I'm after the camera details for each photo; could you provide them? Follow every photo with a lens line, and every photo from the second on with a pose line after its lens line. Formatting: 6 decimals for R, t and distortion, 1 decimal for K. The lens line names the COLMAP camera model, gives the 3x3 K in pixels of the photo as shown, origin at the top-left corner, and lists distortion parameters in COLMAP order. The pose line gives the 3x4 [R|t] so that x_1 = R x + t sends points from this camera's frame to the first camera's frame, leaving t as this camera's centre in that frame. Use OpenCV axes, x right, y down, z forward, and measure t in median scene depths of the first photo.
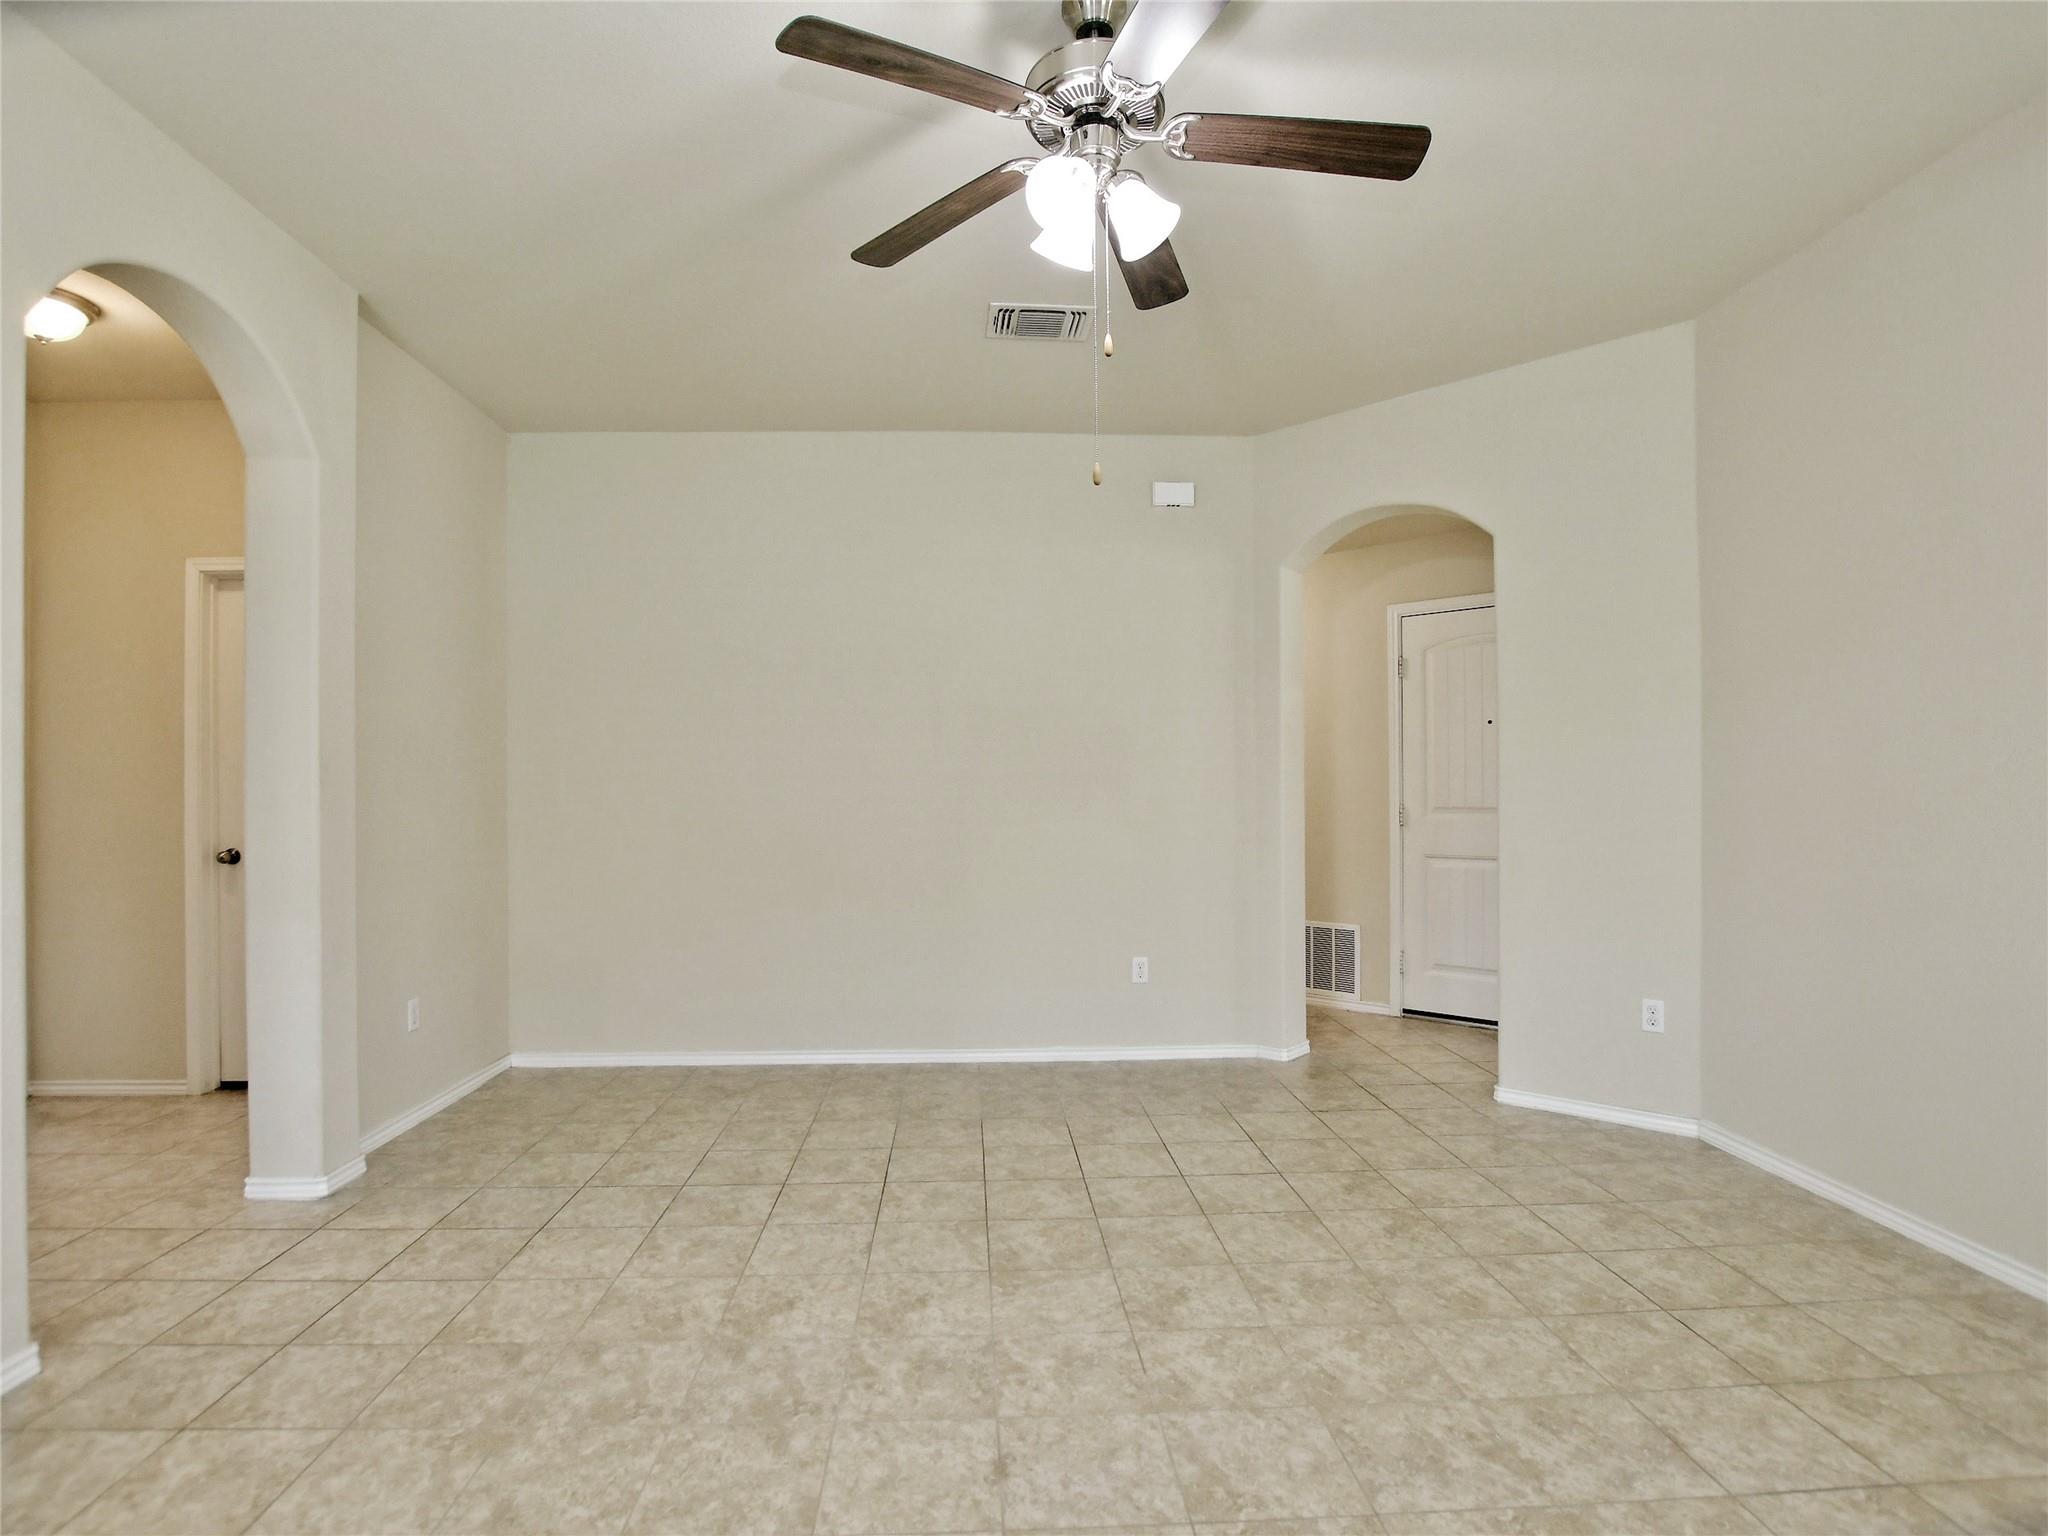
lens RADIAL K [[1033.1, 0, 1007.6], [0, 1033.1, 786.8], [0, 0, 1]] dist [-0.034600, 0.003902]
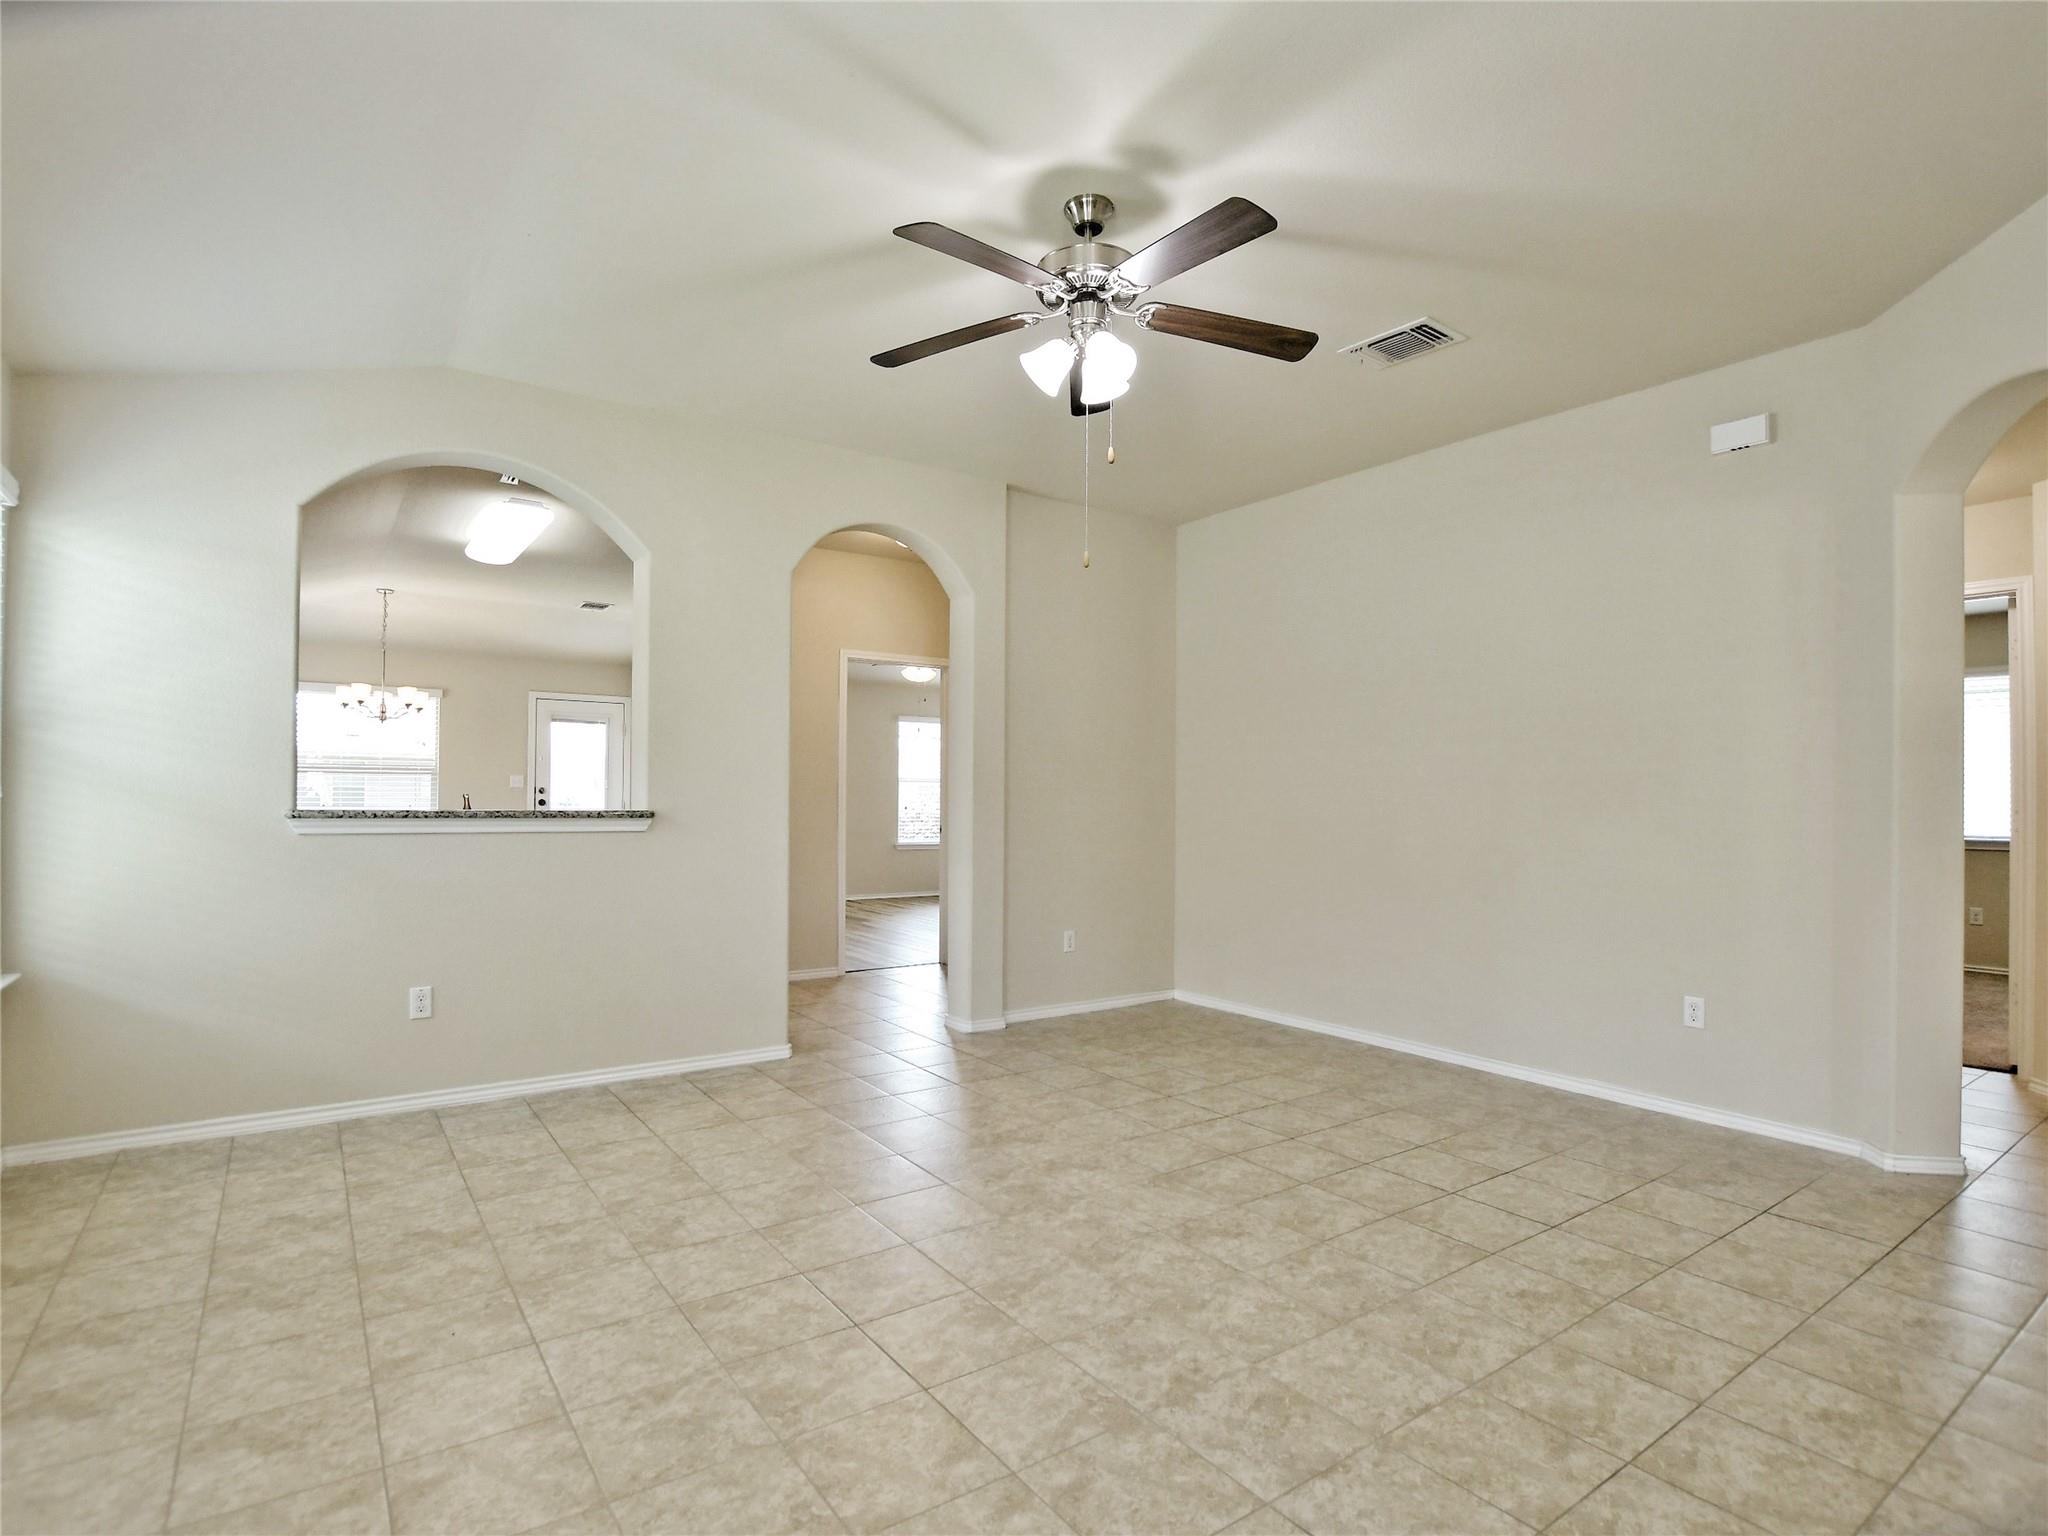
lens RADIAL K [[1033.1, 0, 1007.6], [0, 1033.1, 786.8], [0, 0, 1]] dist [-0.034600, 0.003902]
pose [[0.537158, 0.002537, -0.843478, 0.850405], [-0.005390, 0.999985, -0.000425, -0.003857], [0.843464, 0.004774, 0.537164, 0.137848]]
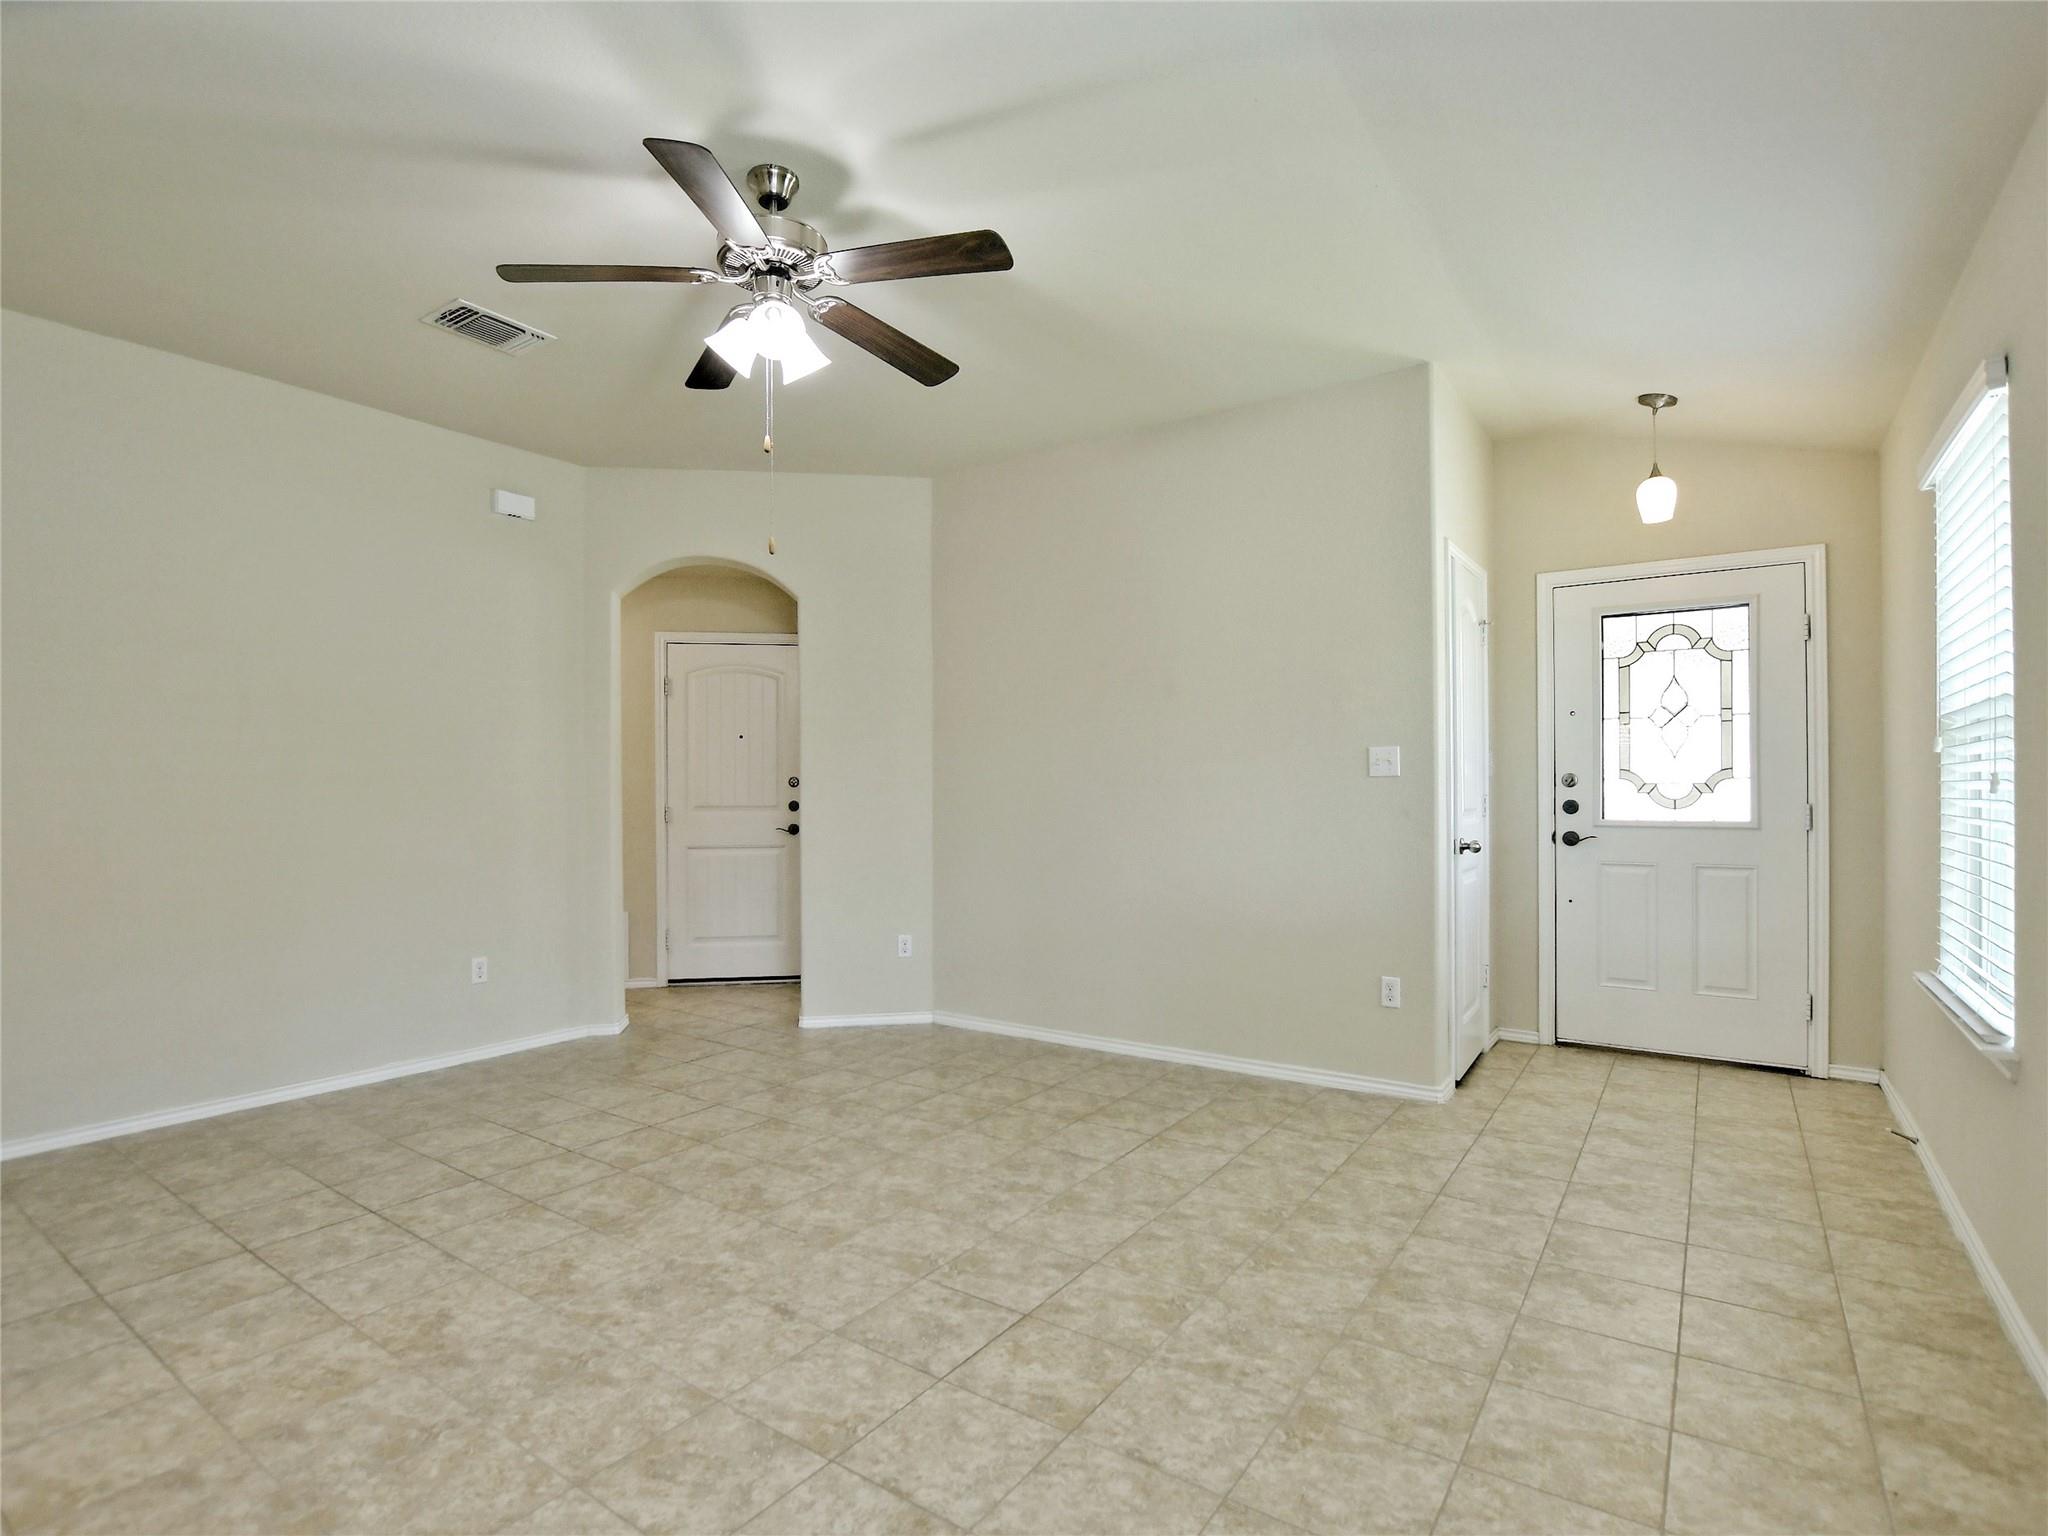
lens RADIAL K [[1010.1, 0, 1007.8], [0, 1010.1, 787.4], [0, 0, 1]] dist [-0.031878, 0.001993]
pose [[0.611557, 0.004056, 0.791190, -0.532316], [-0.002219, 0.999992, -0.003411, 0.002324], [-0.791197, 0.000331, 0.611561, -0.004743]]
